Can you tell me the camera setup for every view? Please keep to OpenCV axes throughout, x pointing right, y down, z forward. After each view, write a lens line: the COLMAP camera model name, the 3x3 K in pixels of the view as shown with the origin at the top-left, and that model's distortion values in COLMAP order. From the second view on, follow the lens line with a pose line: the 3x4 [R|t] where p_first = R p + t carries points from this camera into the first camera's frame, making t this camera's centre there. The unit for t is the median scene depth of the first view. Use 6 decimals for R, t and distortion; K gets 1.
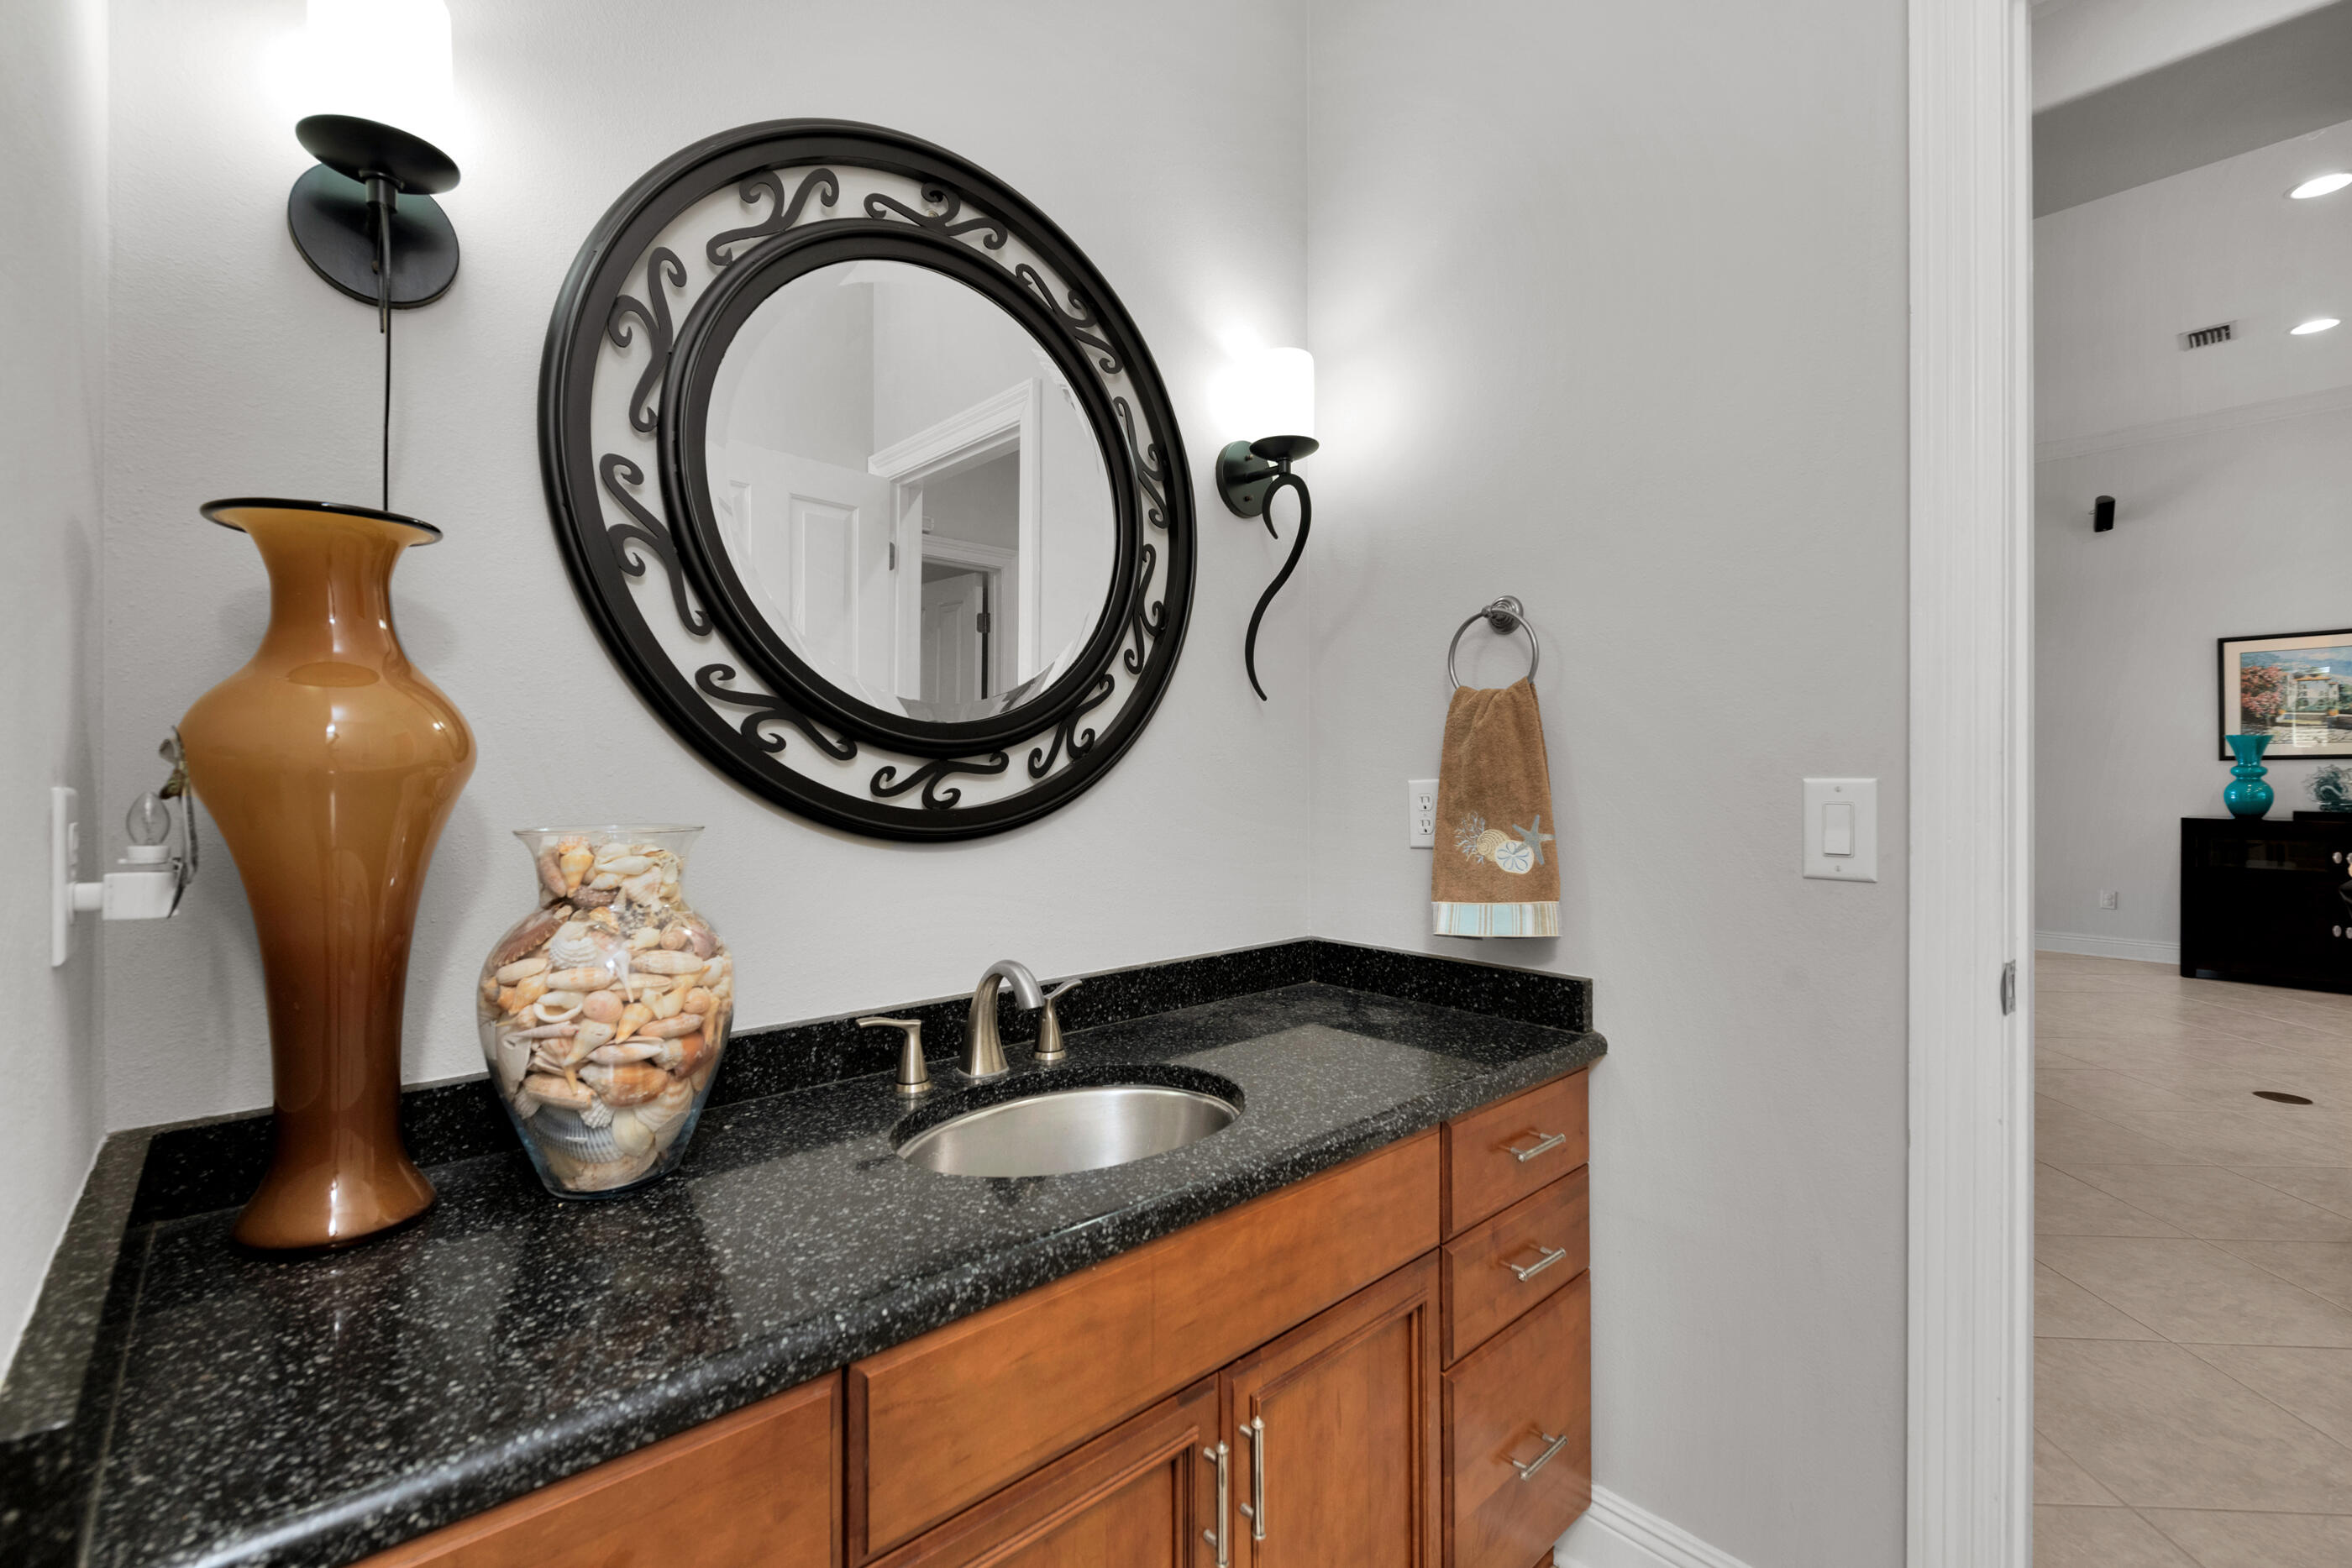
lens RADIAL K [[1015.9, 0, 1190.0], [0, 1015.9, 769.7], [0, 0, 1]] dist [0.000345, -0.000890]
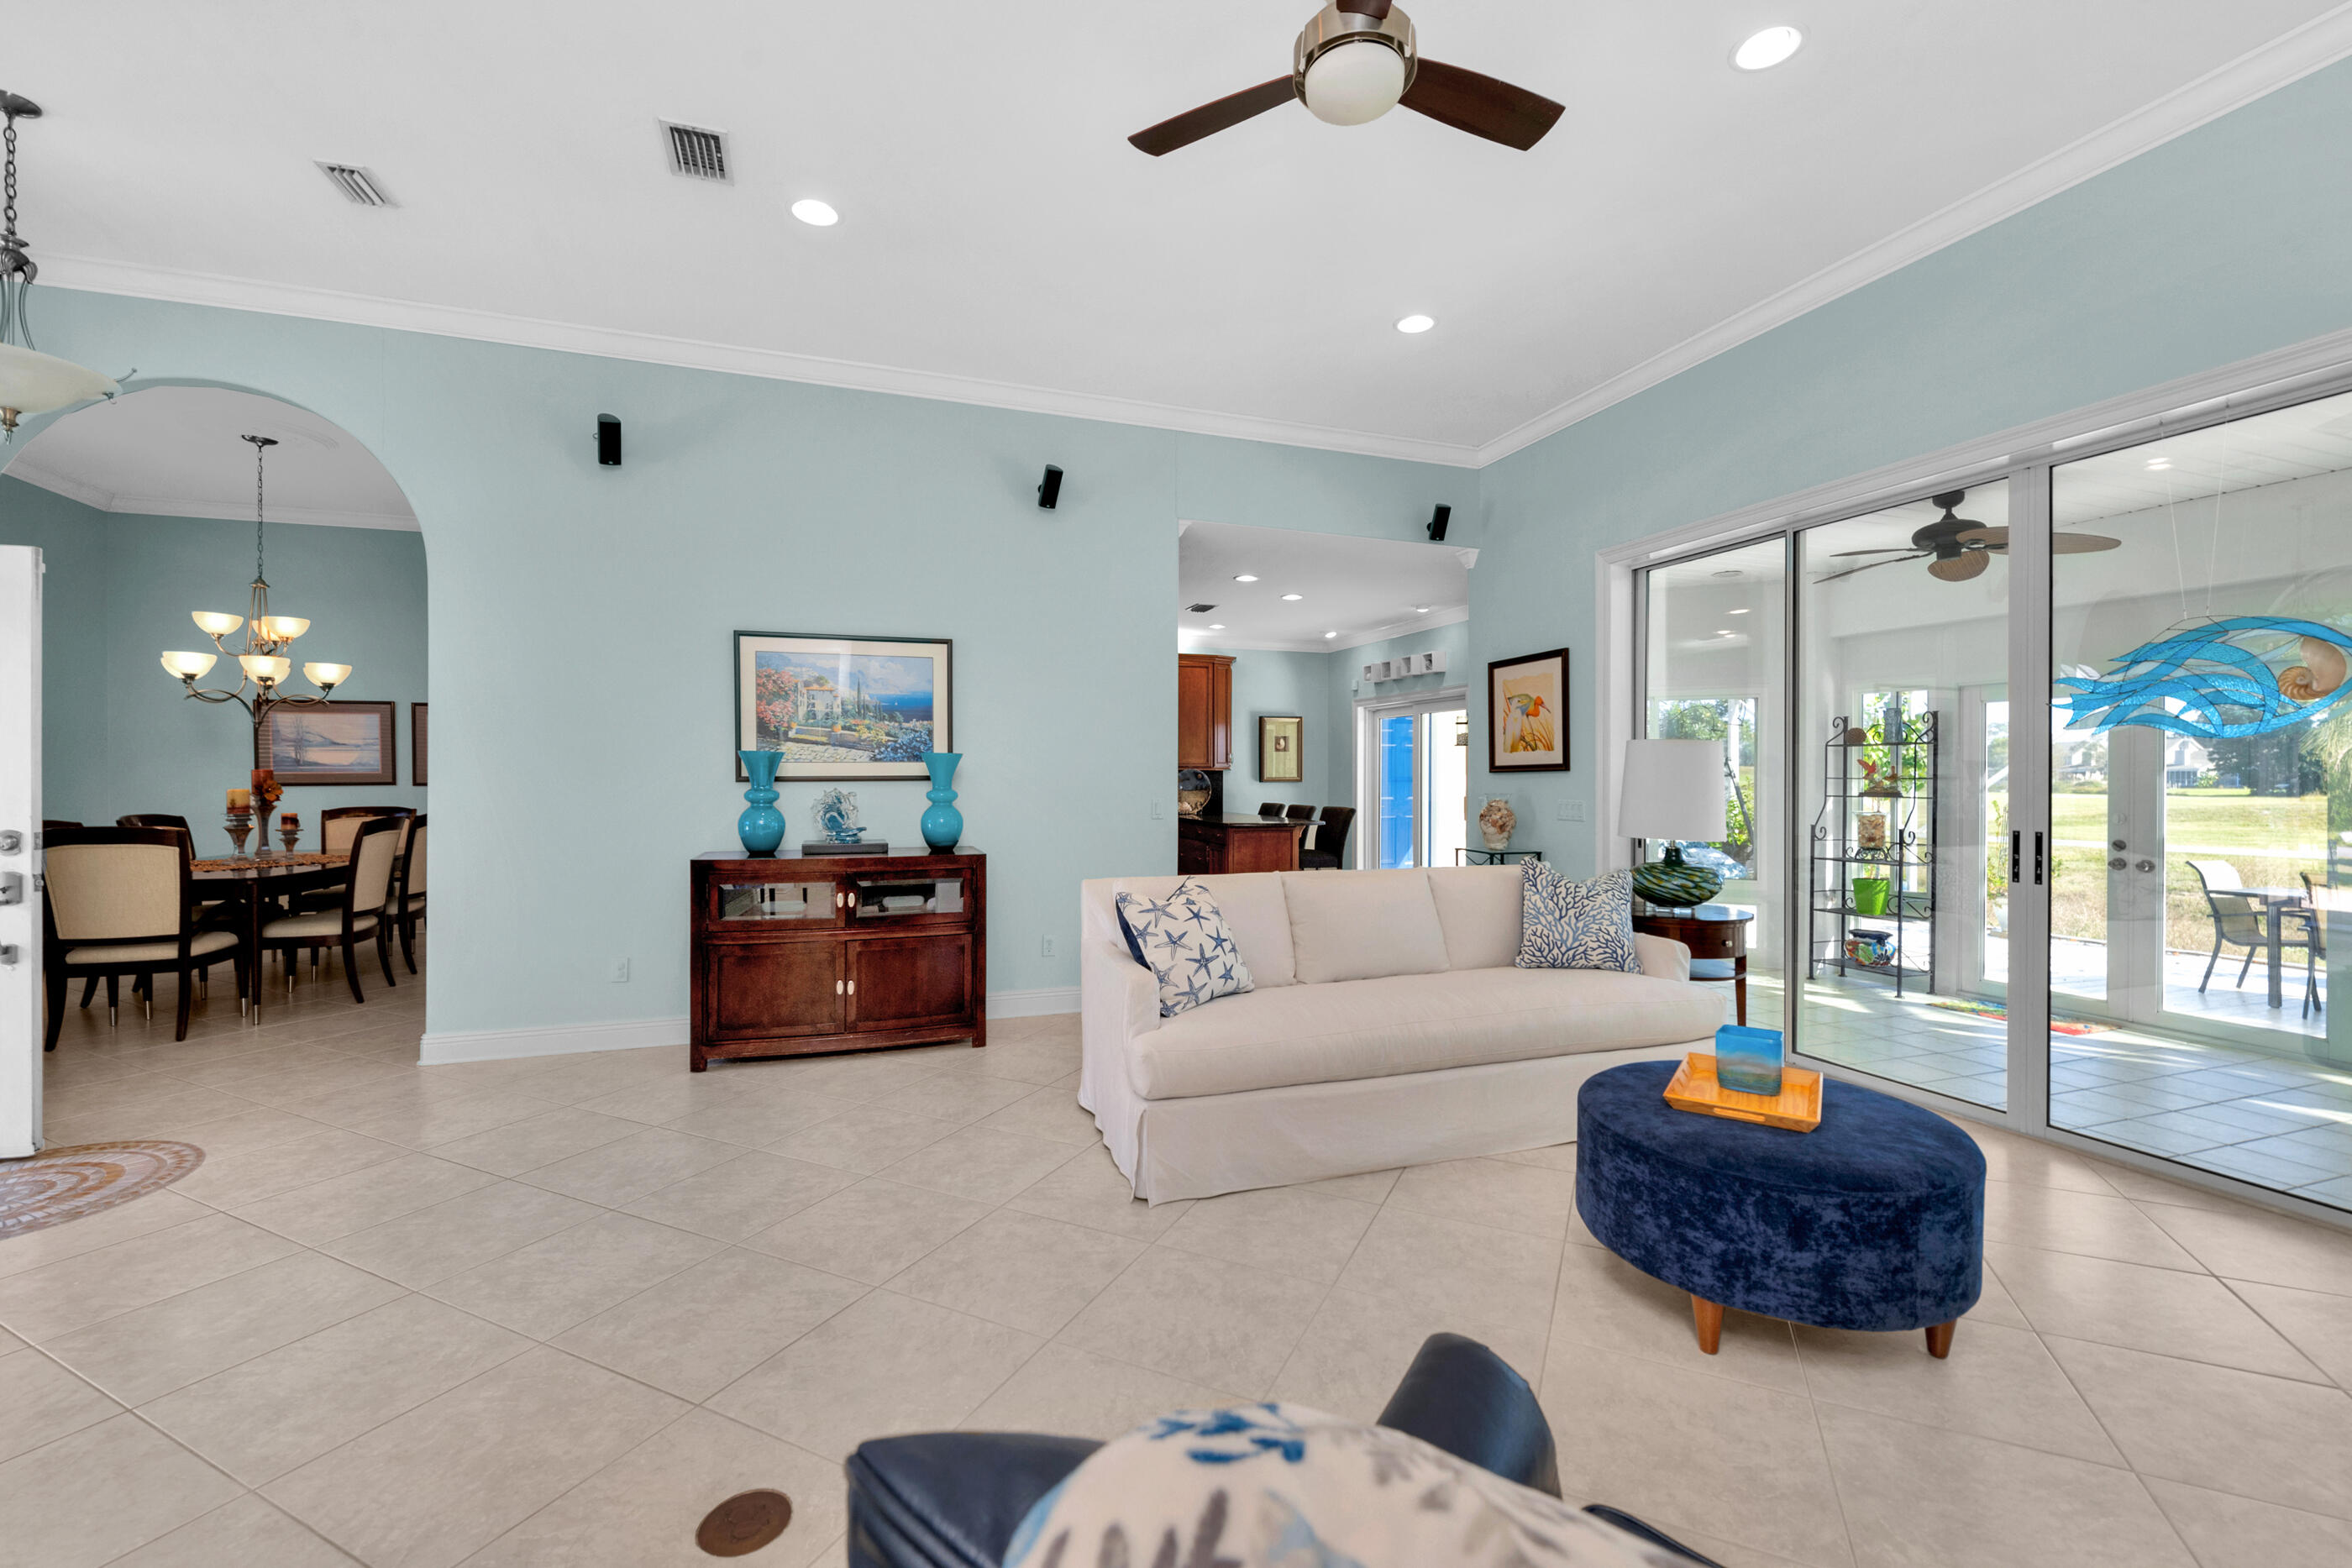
lens RADIAL K [[943.5, 0, 1196.4], [0, 943.5, 781.8], [0, 0, 1]] dist [0.000488, -0.000516]
pose [[0.363492, -0.003536, 0.931591, 2.122405], [0.000809, 0.999994, 0.003480, -0.055333], [-0.931597, -0.000512, 0.363493, 1.832554]]
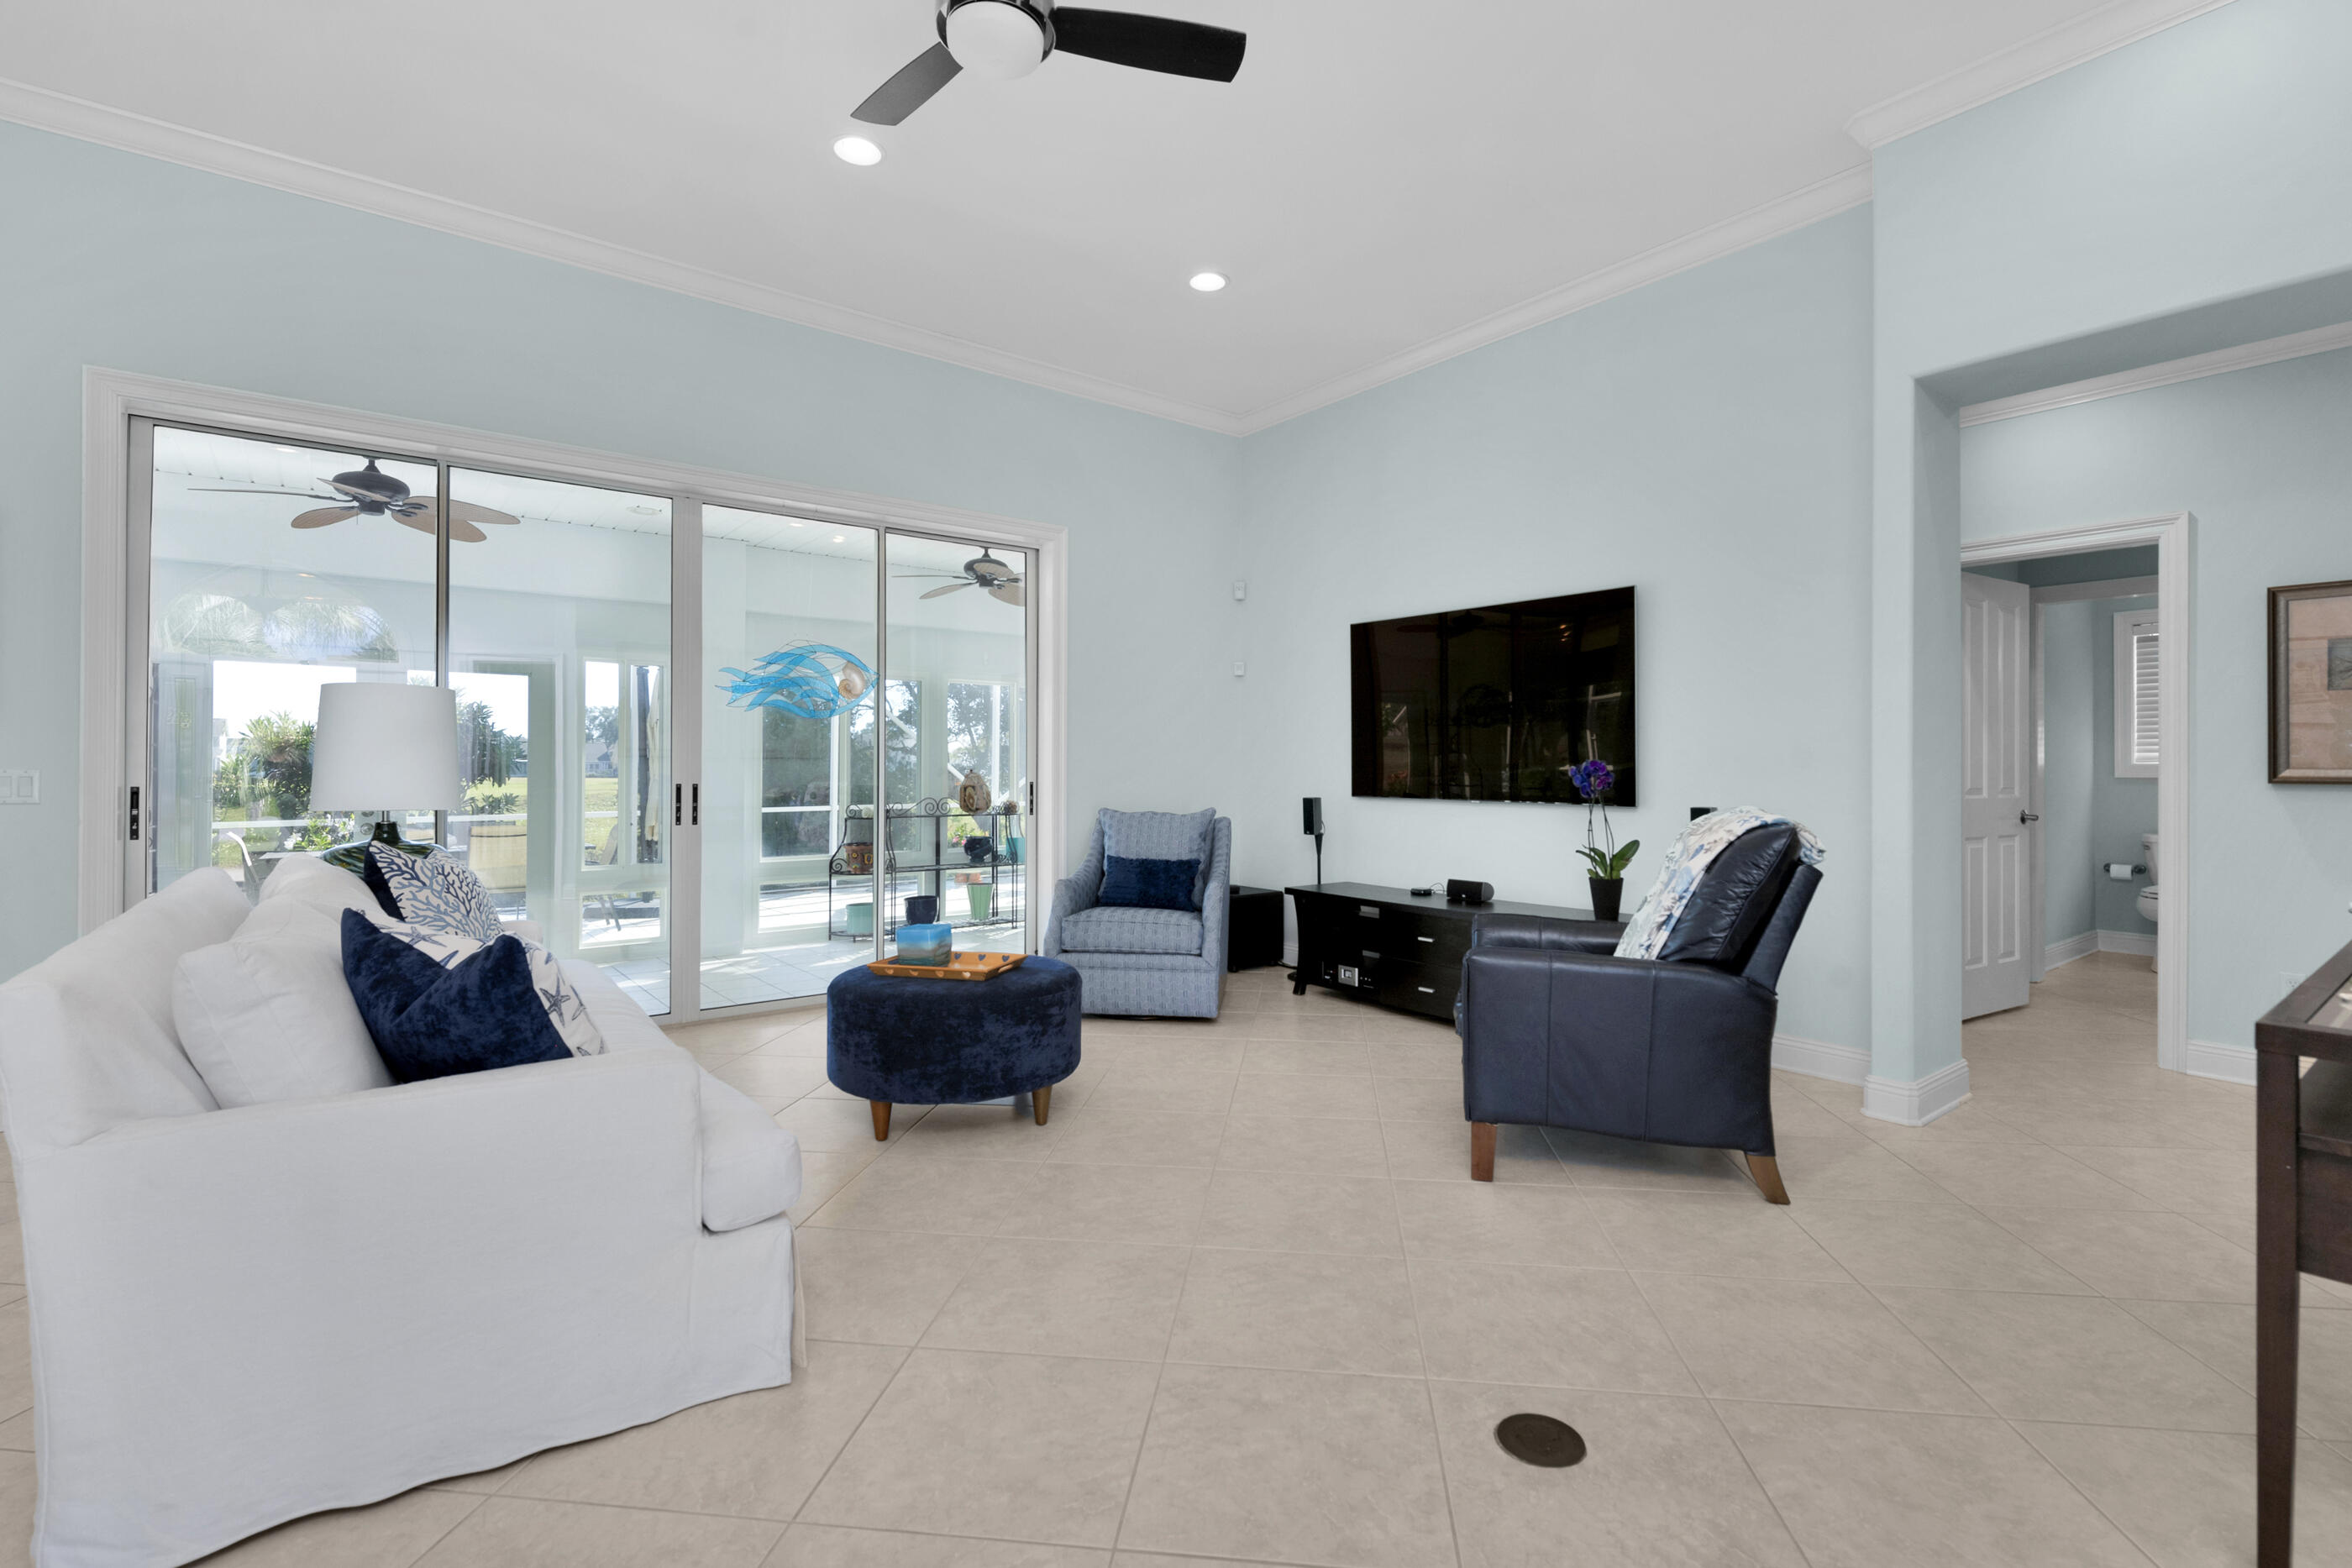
lens RADIAL K [[1015.9, 0, 1190.0], [0, 1015.9, 769.7], [0, 0, 1]] dist [0.000345, -0.000890]
pose [[-0.996694, -0.003893, 0.081151, 3.434681], [-0.003587, 0.999986, 0.003915, 0.027322], [-0.081165, 0.003611, -0.996694, 4.256870]]
